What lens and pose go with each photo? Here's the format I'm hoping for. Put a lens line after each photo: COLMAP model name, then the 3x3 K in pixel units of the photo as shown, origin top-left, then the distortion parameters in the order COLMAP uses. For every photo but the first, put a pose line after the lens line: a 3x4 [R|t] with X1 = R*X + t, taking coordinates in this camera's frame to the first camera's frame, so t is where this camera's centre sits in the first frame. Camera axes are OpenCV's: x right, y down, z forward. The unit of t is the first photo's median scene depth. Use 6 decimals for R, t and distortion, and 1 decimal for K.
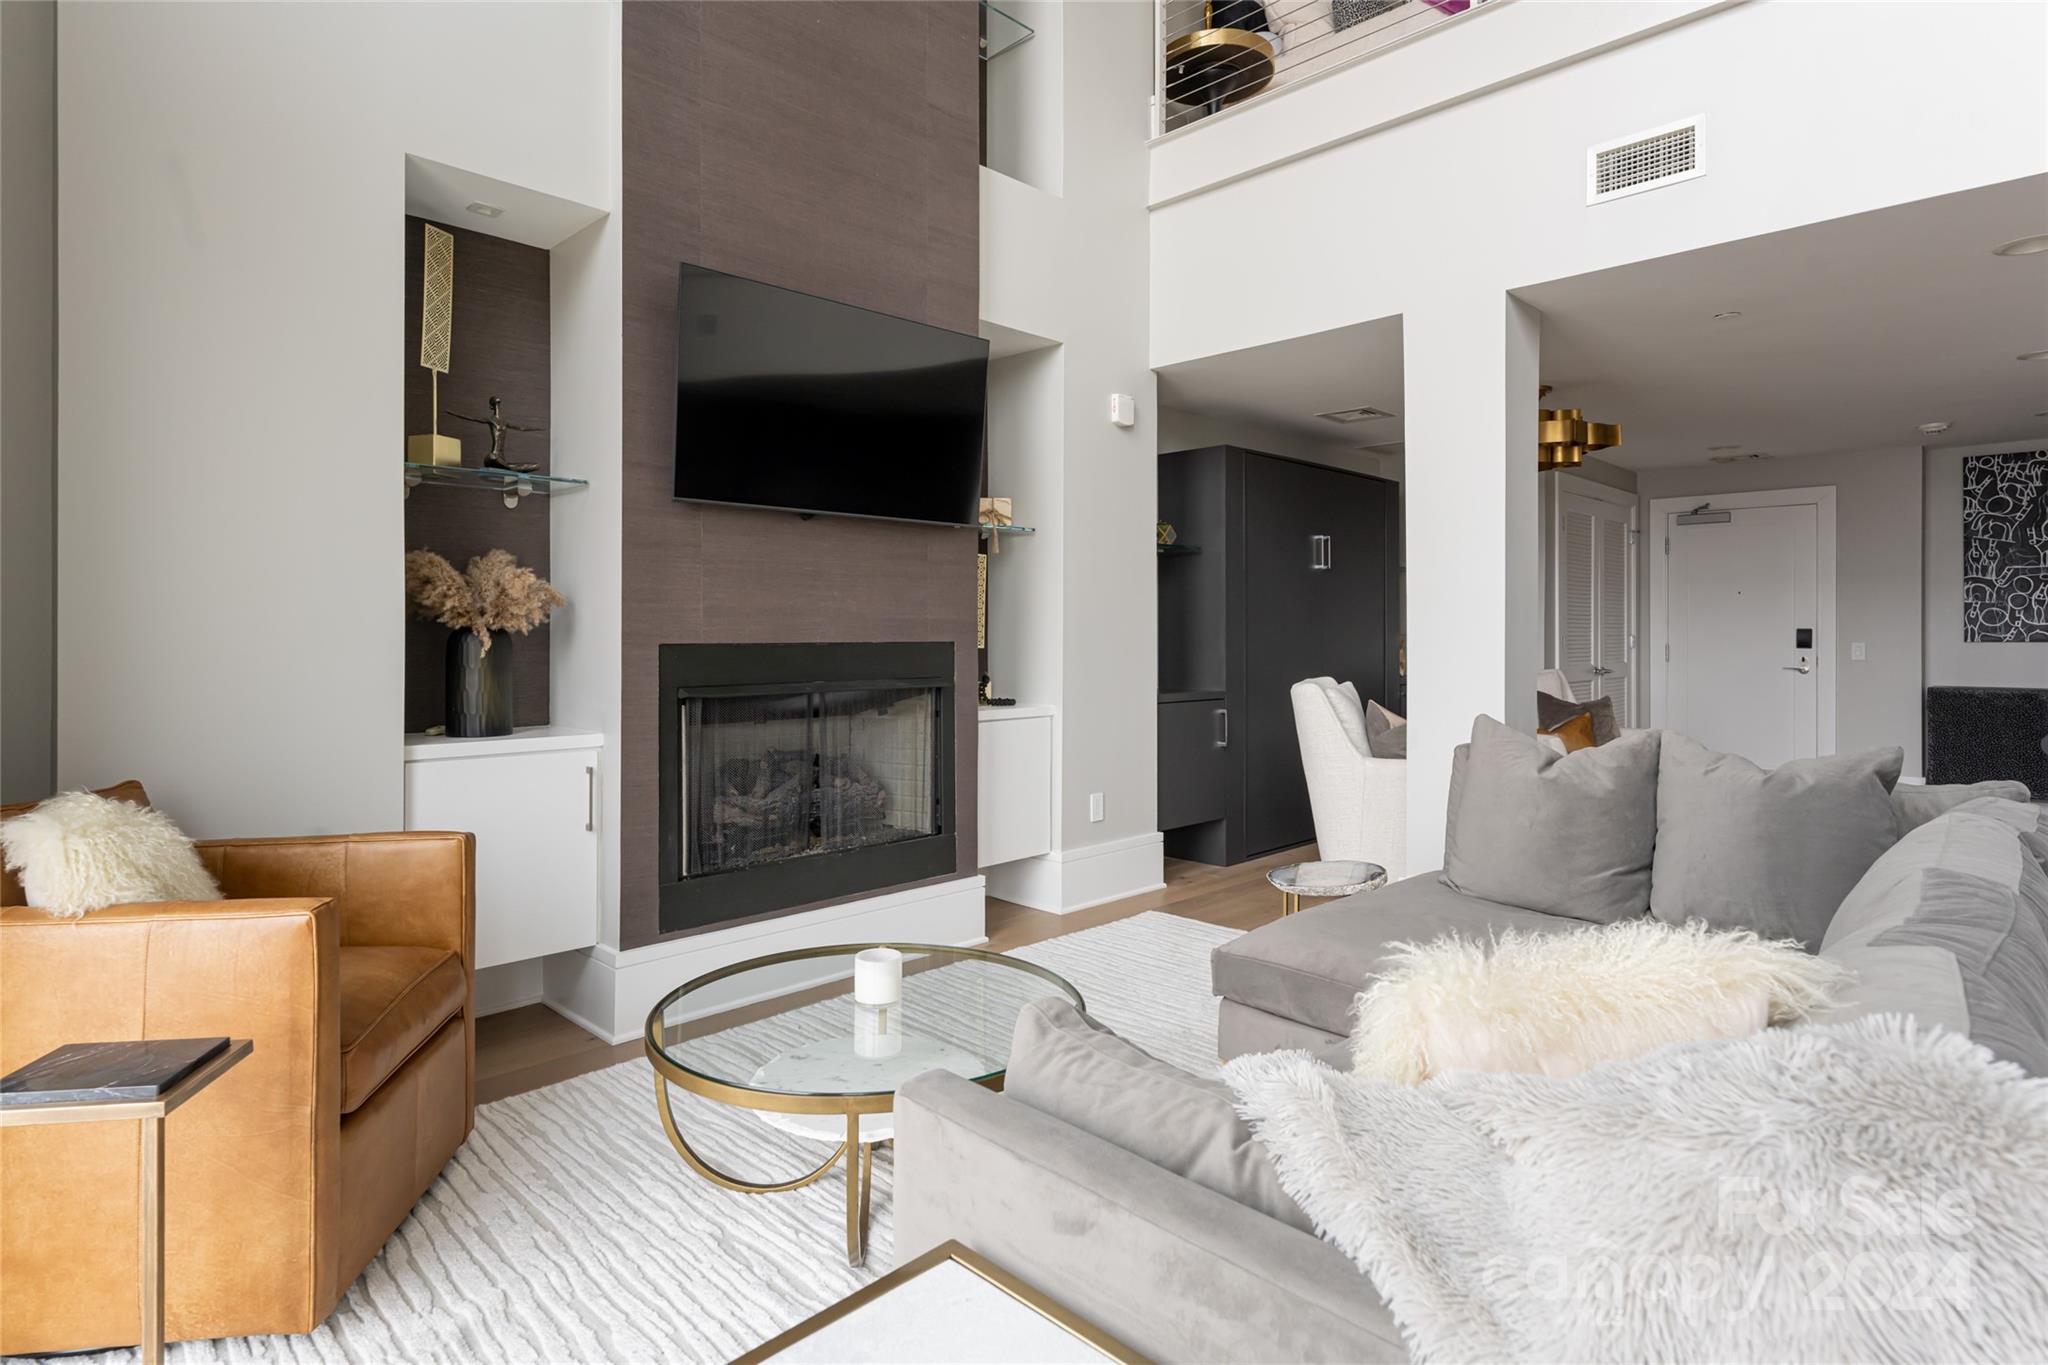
lens RADIAL K [[1092.6, 0, 1027.4], [0, 1092.6, 634.3], [0, 0, 1]] dist [0.002997, -0.001308]
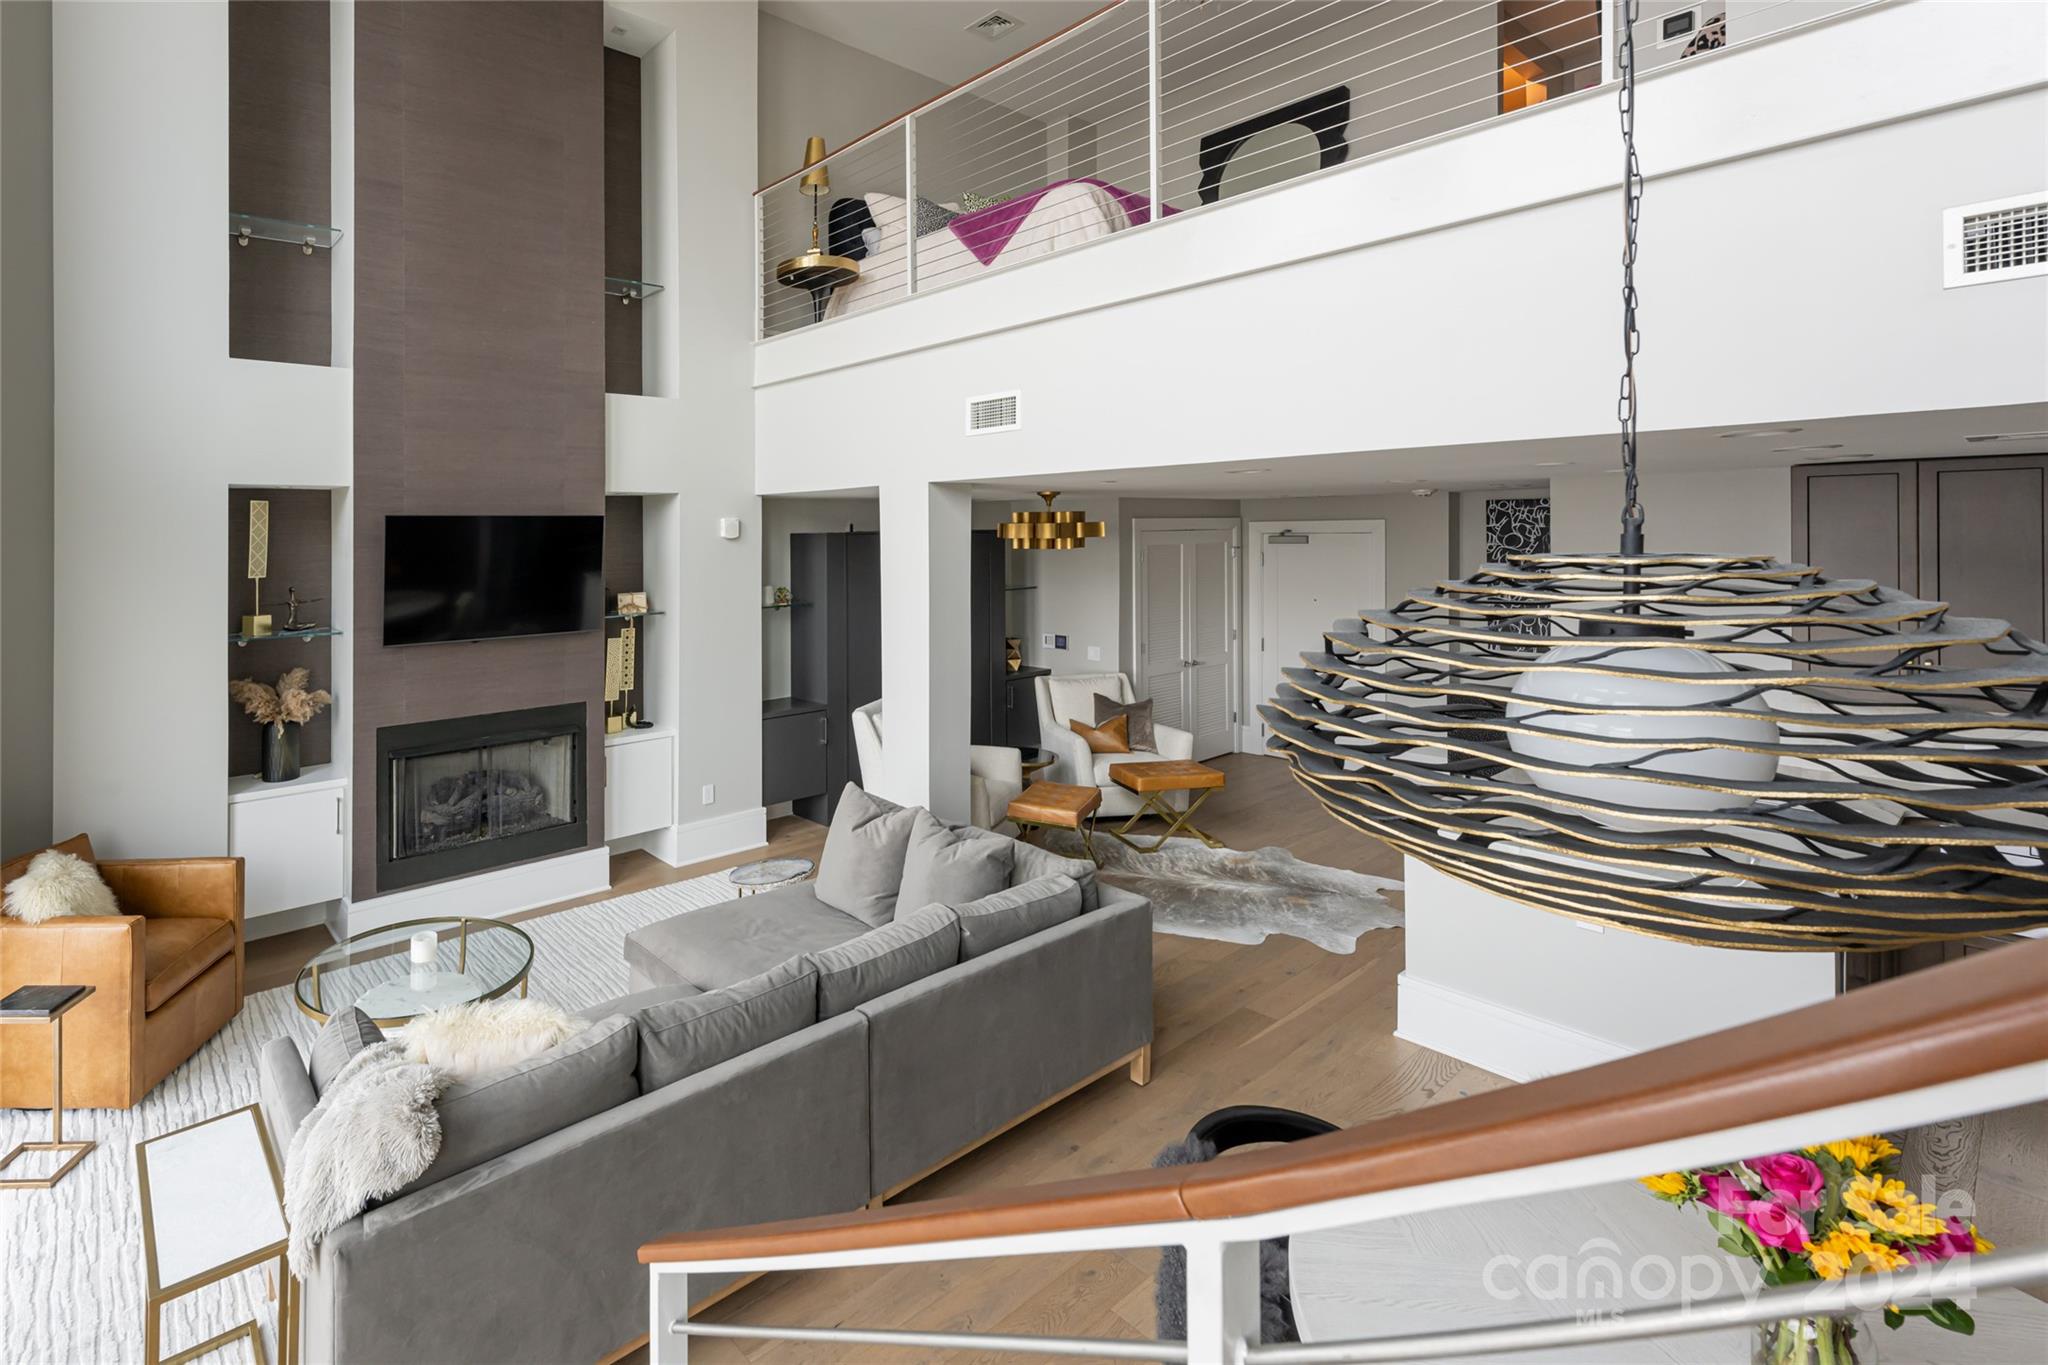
lens RADIAL K [[977.4, 0, 828.2], [0, 977.4, 508.6], [0, 0, 1]] dist [0.002415, 0.001545]
pose [[0.990254, -0.000656, -0.139271, 0.609816], [0.000809, 0.999999, 0.001043, -0.349129], [0.139270, -0.001146, 0.990254, -0.466271]]
